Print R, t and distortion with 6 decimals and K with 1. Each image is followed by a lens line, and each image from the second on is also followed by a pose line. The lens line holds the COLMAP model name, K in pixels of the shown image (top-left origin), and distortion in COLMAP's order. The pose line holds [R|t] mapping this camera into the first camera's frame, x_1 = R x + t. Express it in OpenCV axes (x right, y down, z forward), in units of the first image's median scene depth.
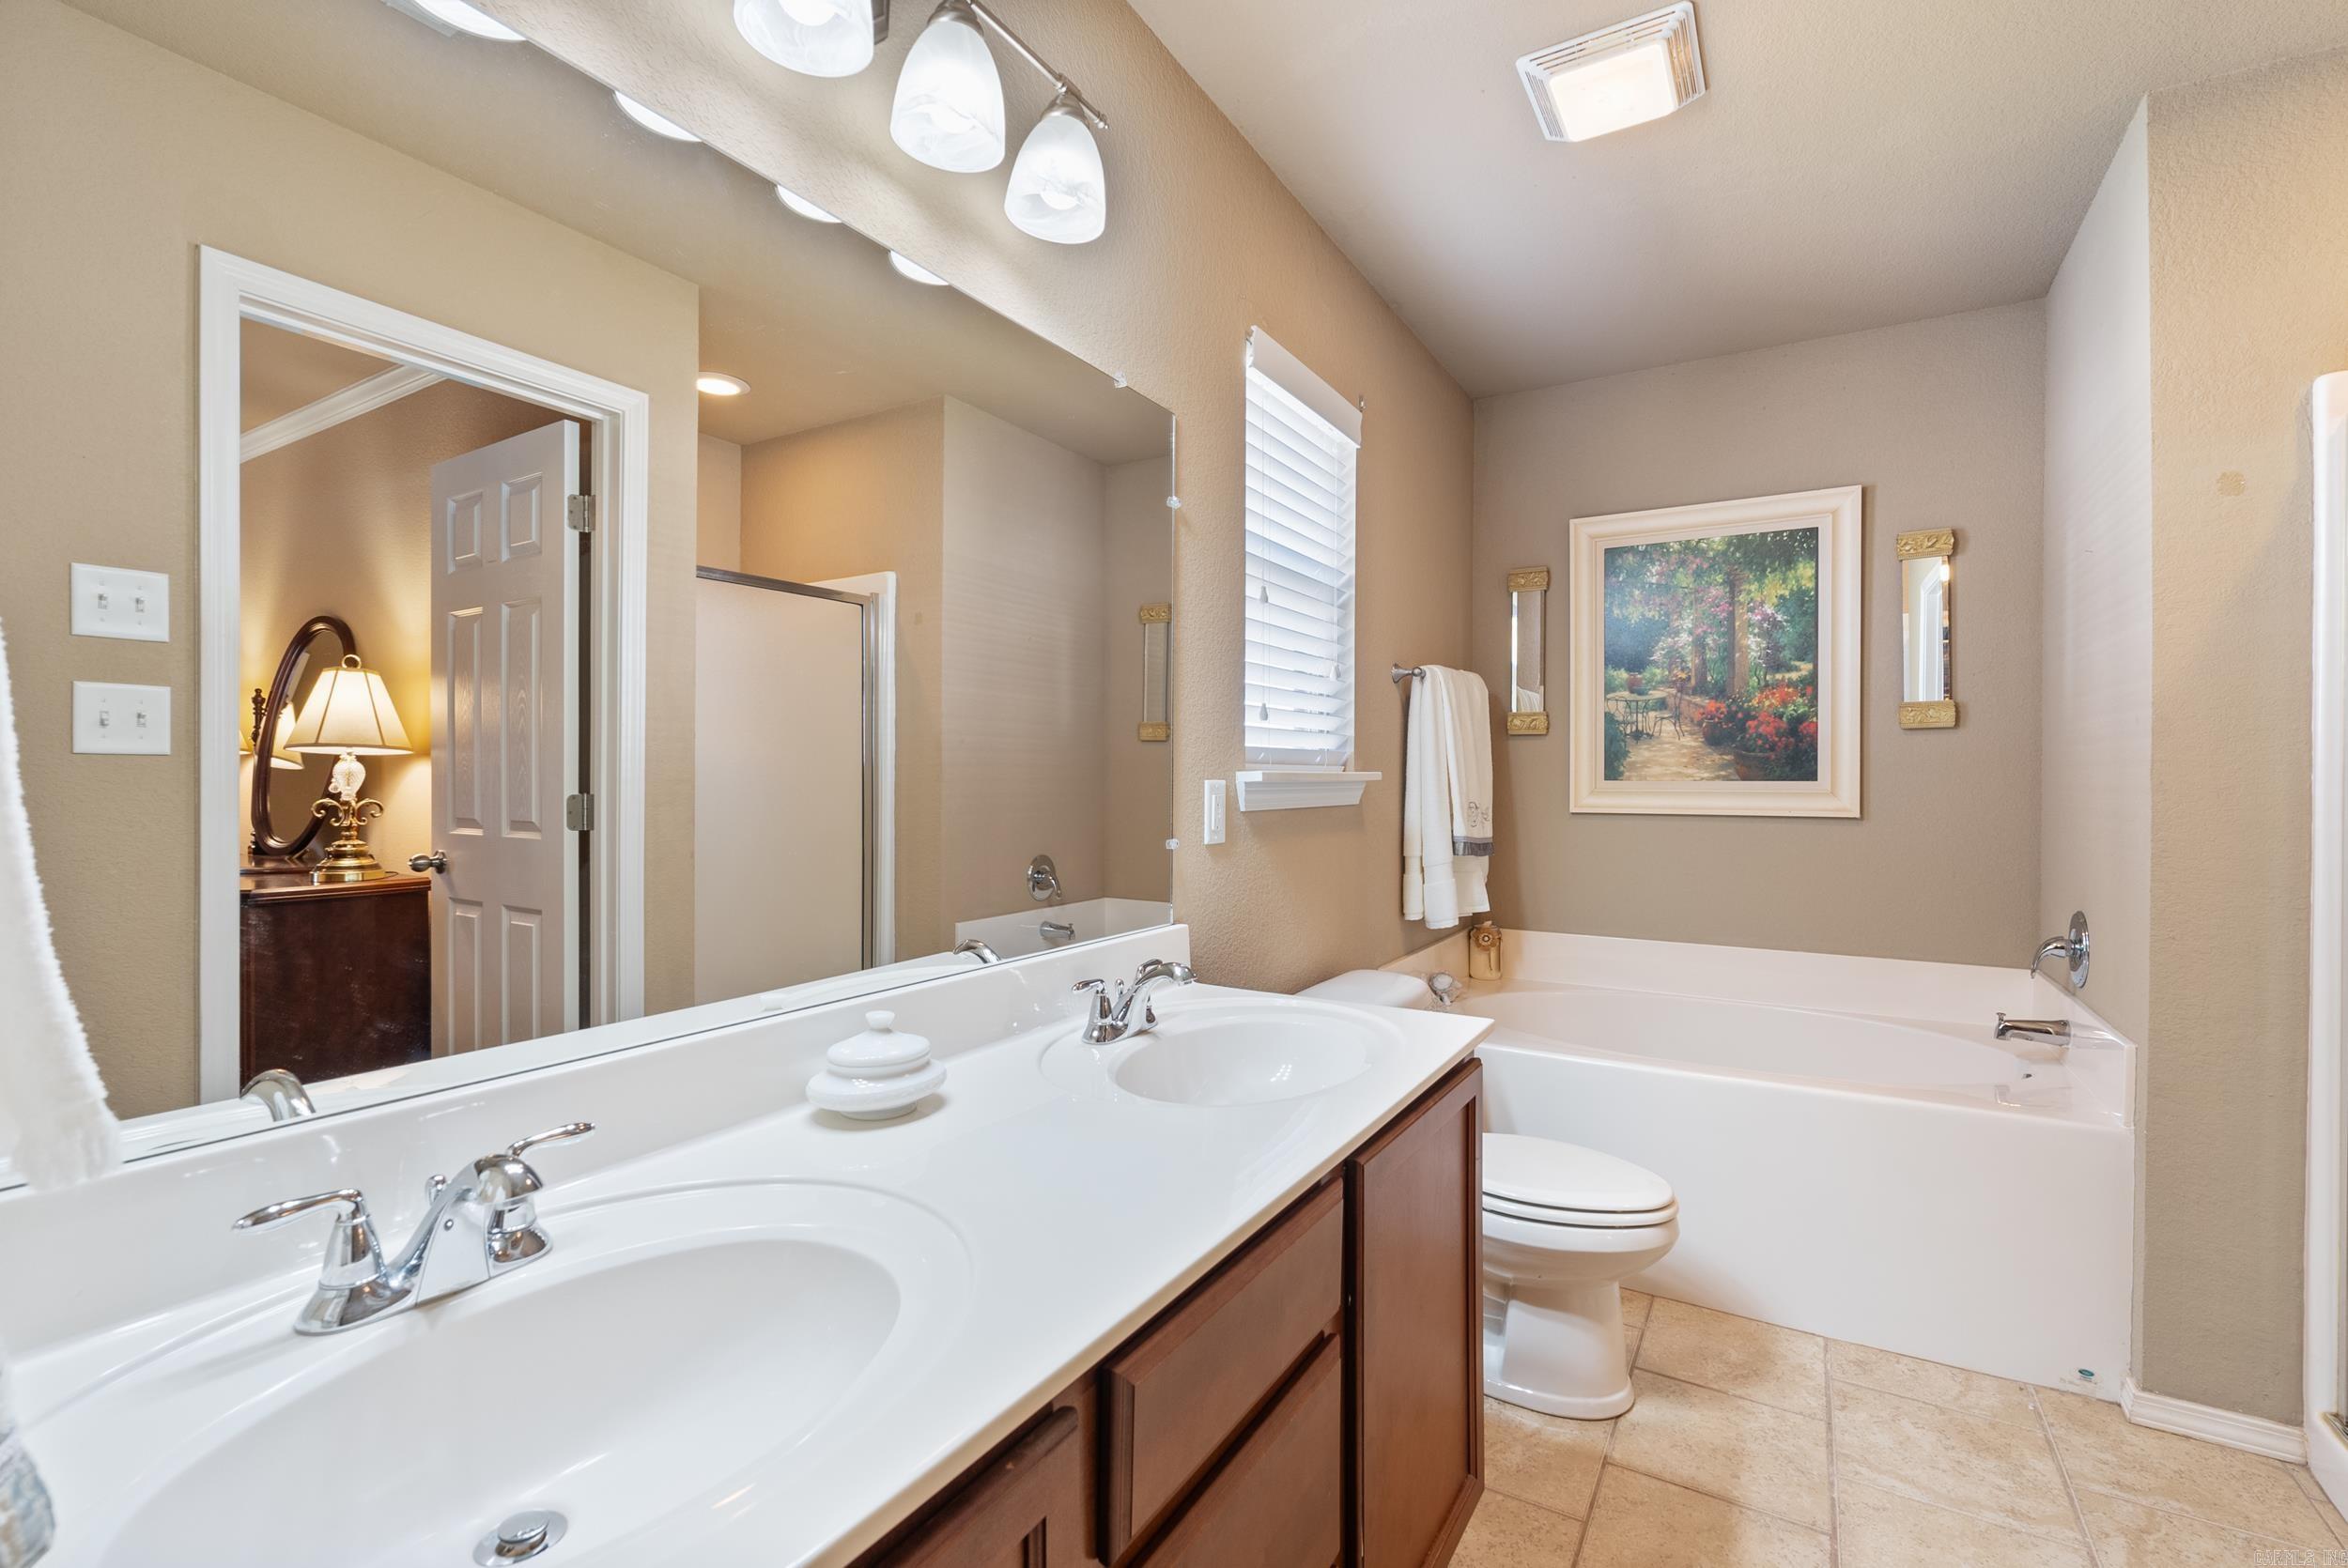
lens RADIAL K [[1036.3, 0, 1178.5], [0, 1036.3, 777.2], [0, 0, 1]] dist [-0.006193, 0.000787]
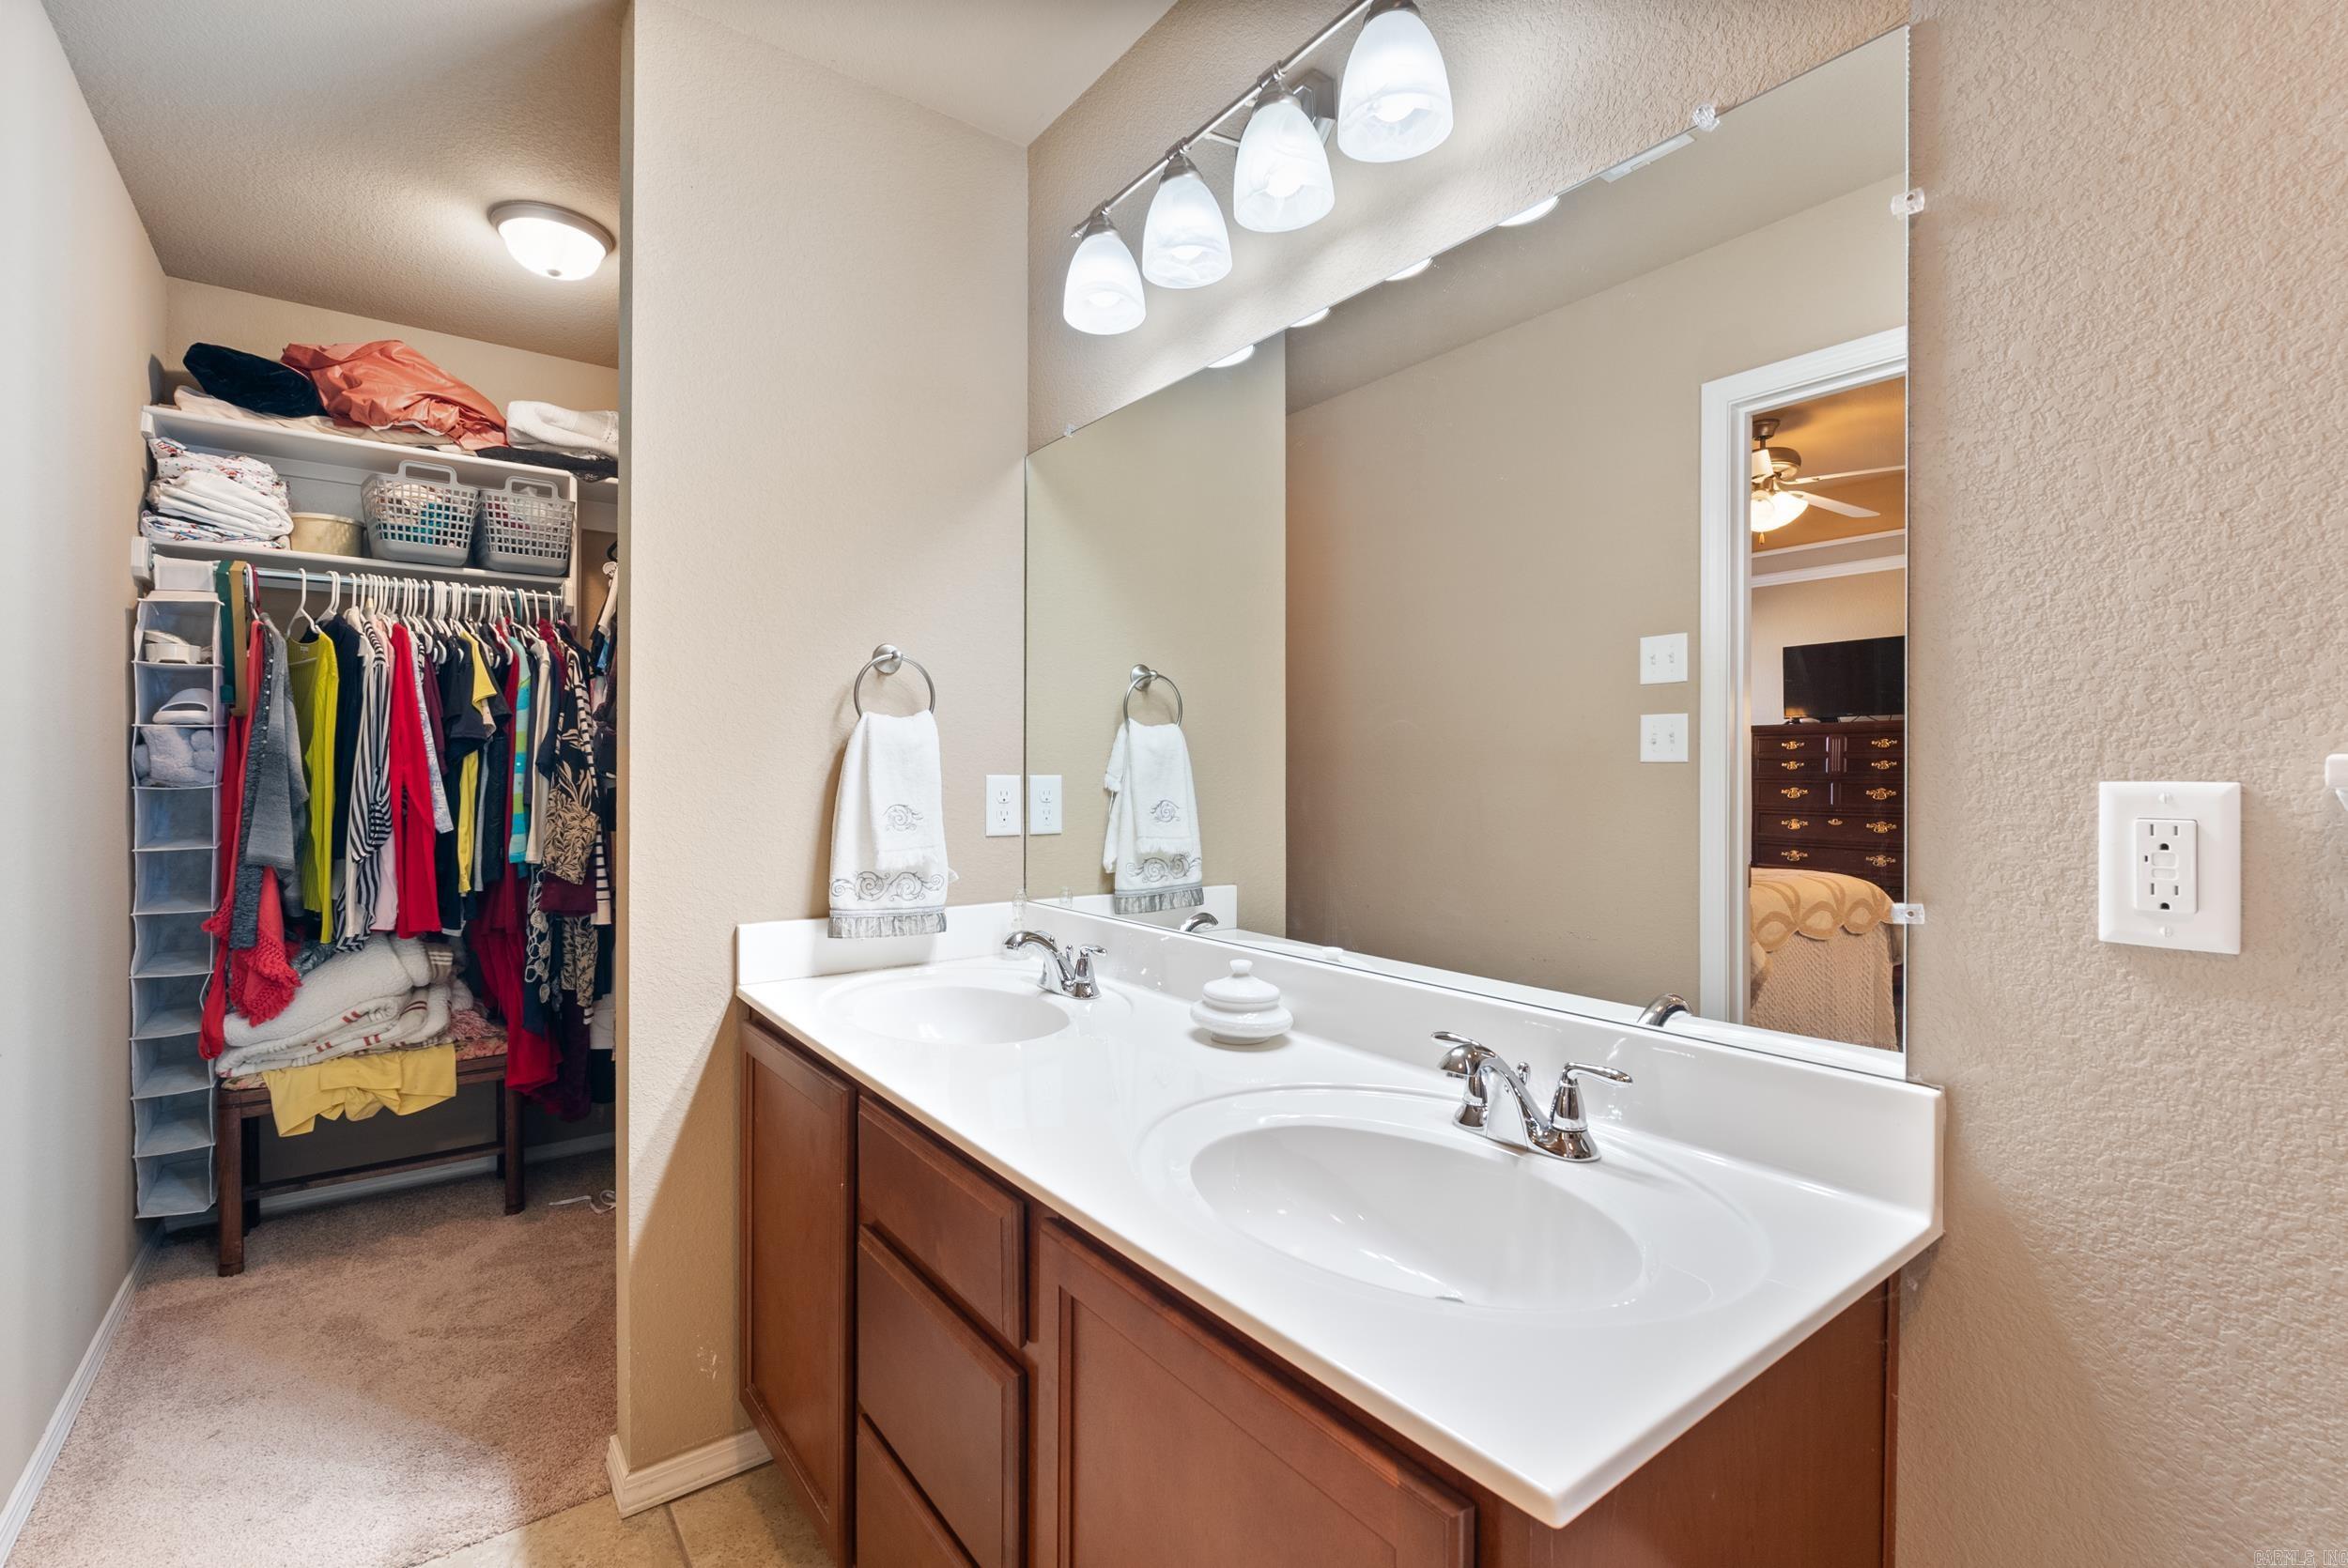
lens RADIAL K [[1016.1, 0, 1179.7], [0, 1016.1, 777.9], [0, 0, 1]] dist [-0.004348, -0.000096]
pose [[-0.381233, 0.000069, -0.924479, 1.444580], [-0.009448, 0.999947, 0.003971, 0.008946], [0.924431, 0.010248, -0.381213, 2.220228]]
